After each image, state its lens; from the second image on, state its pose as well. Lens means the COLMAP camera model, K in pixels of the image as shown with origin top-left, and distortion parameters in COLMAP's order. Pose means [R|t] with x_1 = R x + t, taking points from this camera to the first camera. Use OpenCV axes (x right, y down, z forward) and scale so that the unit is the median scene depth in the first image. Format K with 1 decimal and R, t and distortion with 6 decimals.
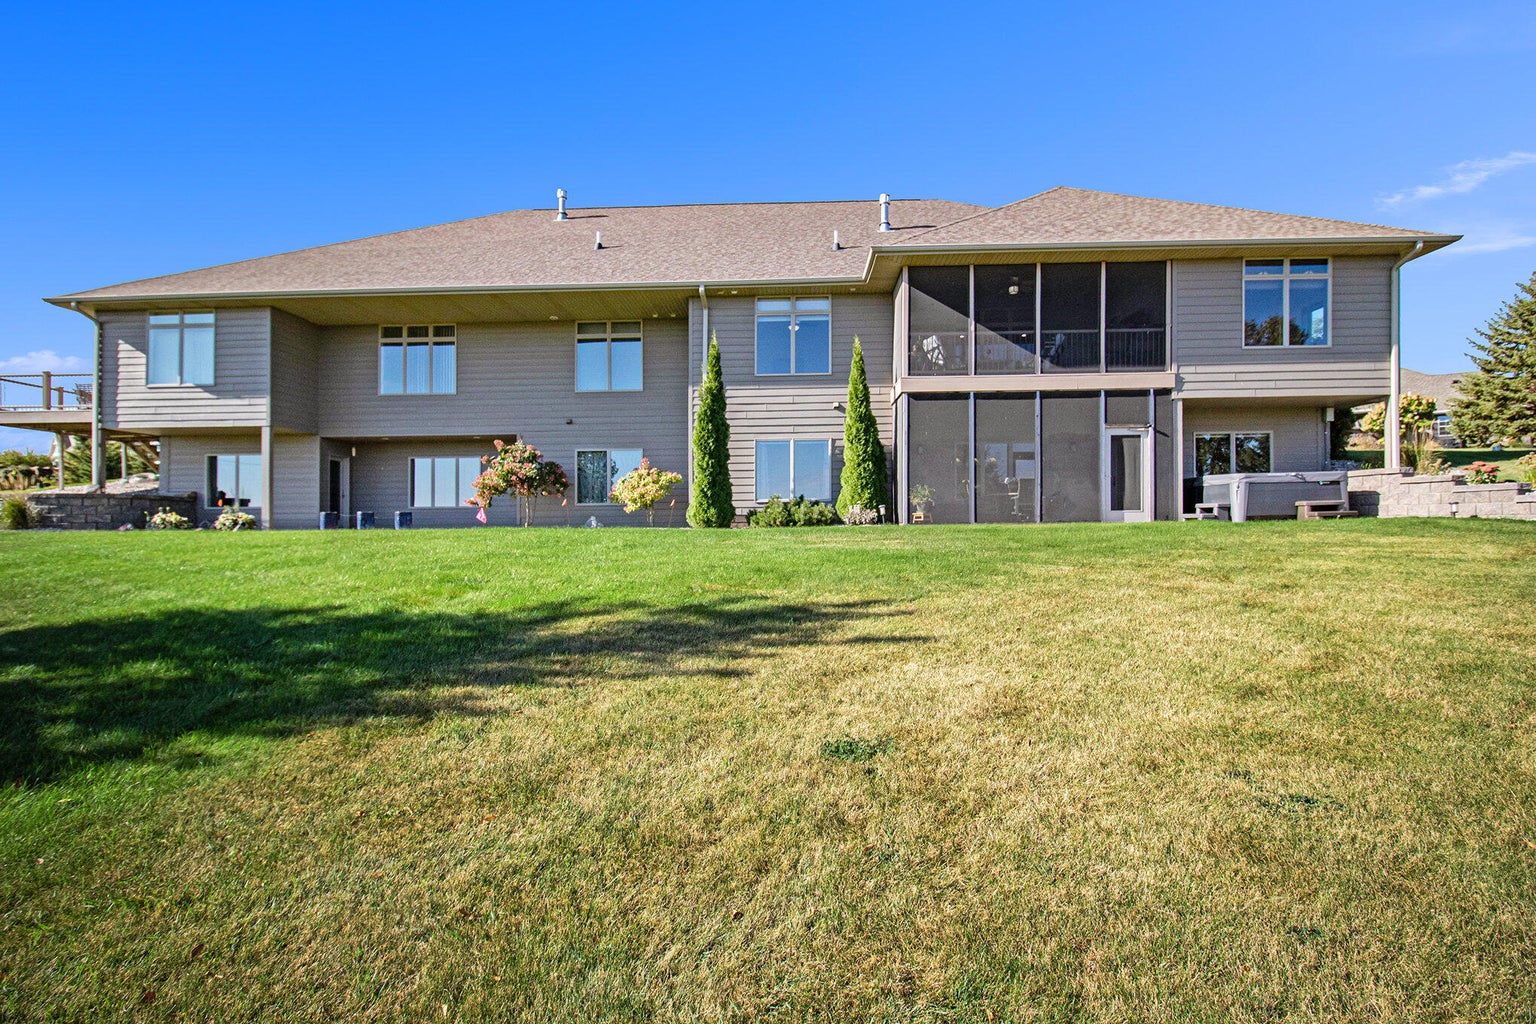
lens RADIAL K [[733.9, 0, 770.7], [0, 733.9, 455.9], [0, 0, 1]] dist [0.017497, -0.021357]
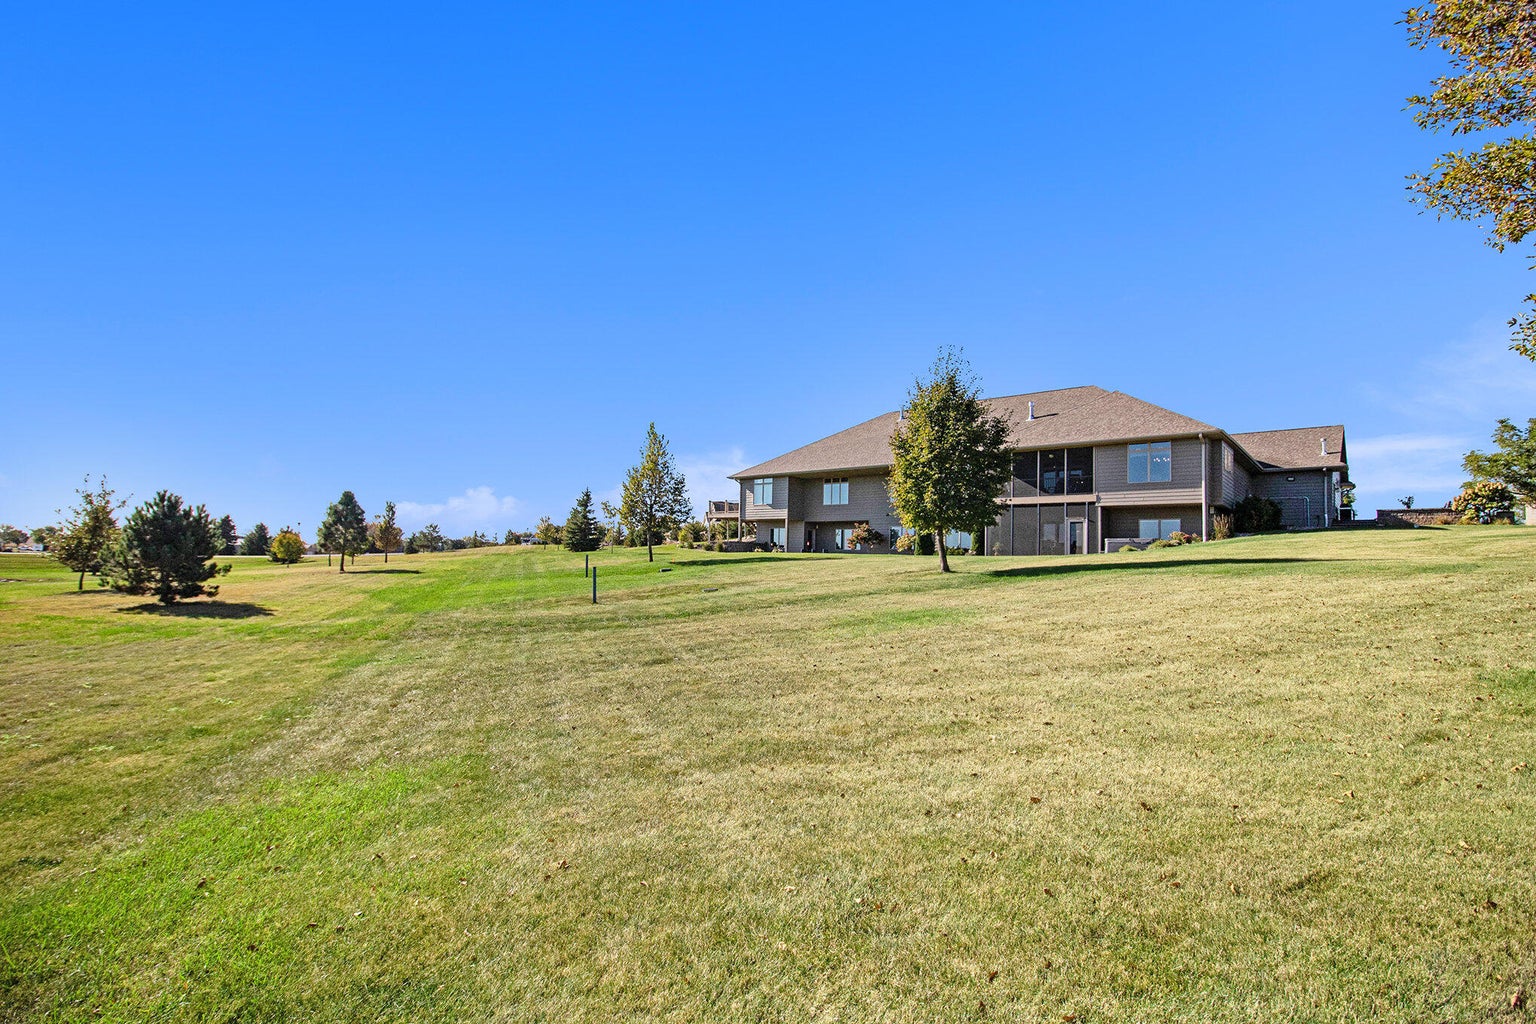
lens RADIAL K [[729.7, 0, 772.0], [0, 729.7, 487.8], [0, 0, 1]] dist [-0.001509, -0.000780]
pose [[0.799429, -0.030145, -0.600004, 1.118676], [-0.002772, 0.998545, -0.053861, -0.007236], [0.600754, 0.044722, 0.798182, -1.498479]]
